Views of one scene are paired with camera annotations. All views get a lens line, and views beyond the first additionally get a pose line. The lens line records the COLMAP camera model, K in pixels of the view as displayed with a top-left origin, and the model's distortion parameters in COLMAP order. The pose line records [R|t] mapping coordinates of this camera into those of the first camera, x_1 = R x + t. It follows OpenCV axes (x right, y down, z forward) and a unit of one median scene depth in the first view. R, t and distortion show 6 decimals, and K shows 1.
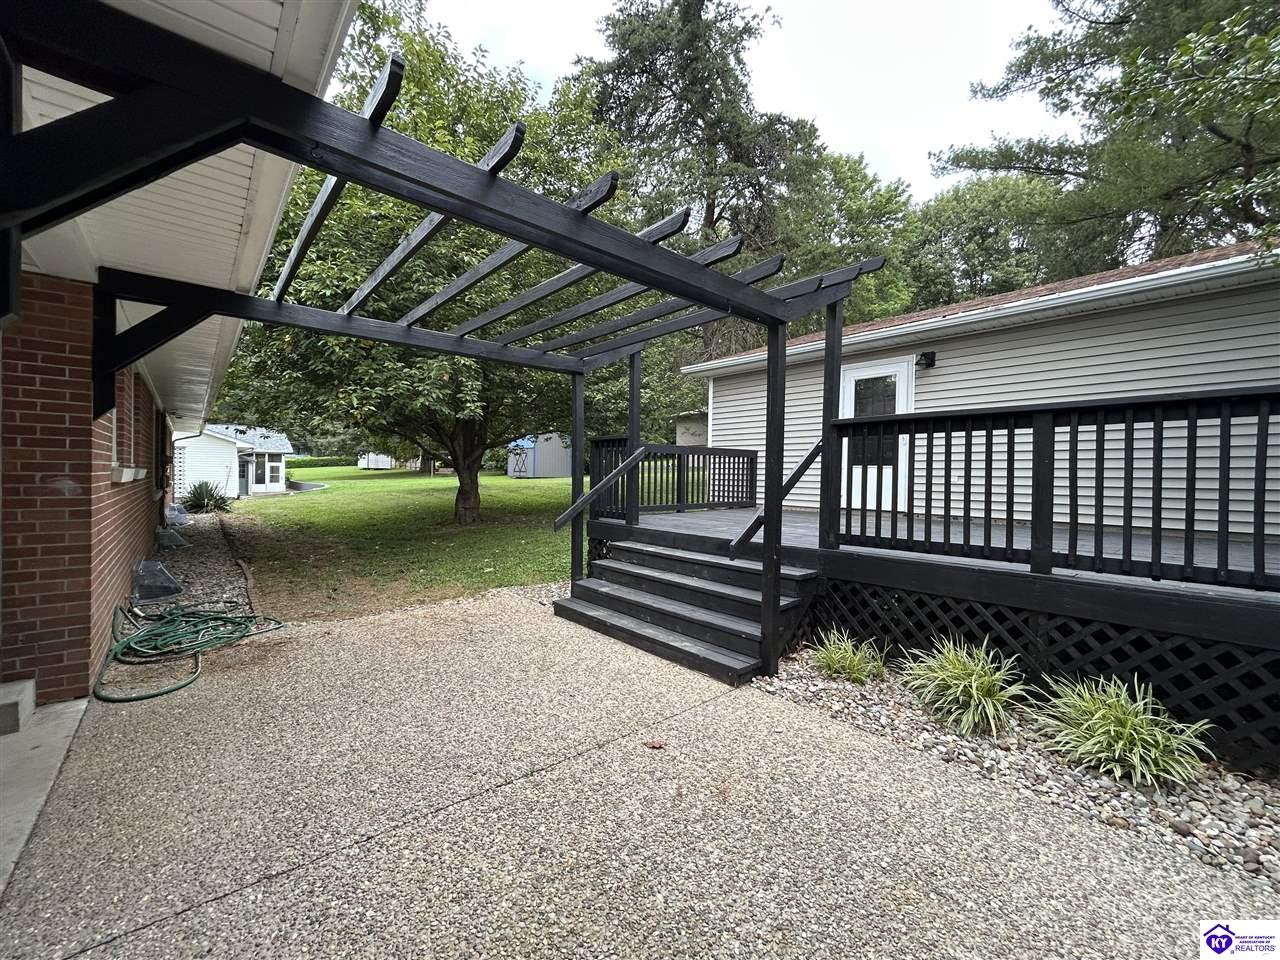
lens RADIAL K [[522.8, 0, 640.0], [0, 522.8, 480.0], [0, 0, 1]] dist [-0.000041, -0.000048]
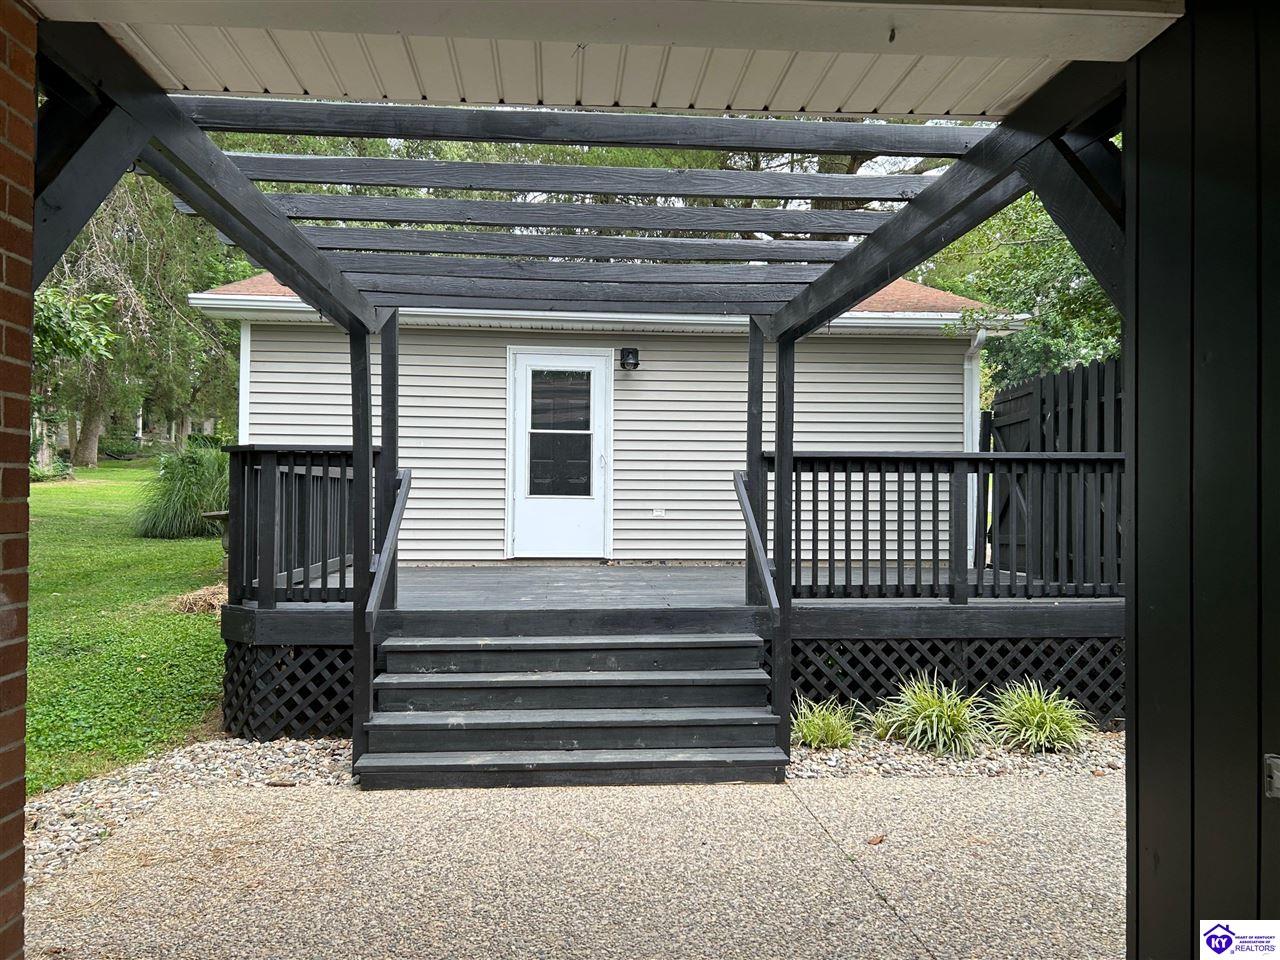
lens RADIAL K [[994.7, 0, 640.0], [0, 994.7, 480.0], [0, 0, 1]] dist [0.030200, -0.003376]
pose [[0.587467, 0.006563, 0.809221, -1.093245], [0.008802, 0.999856, -0.014499, -0.050204], [-0.809200, 0.015640, 0.587325, 0.234671]]
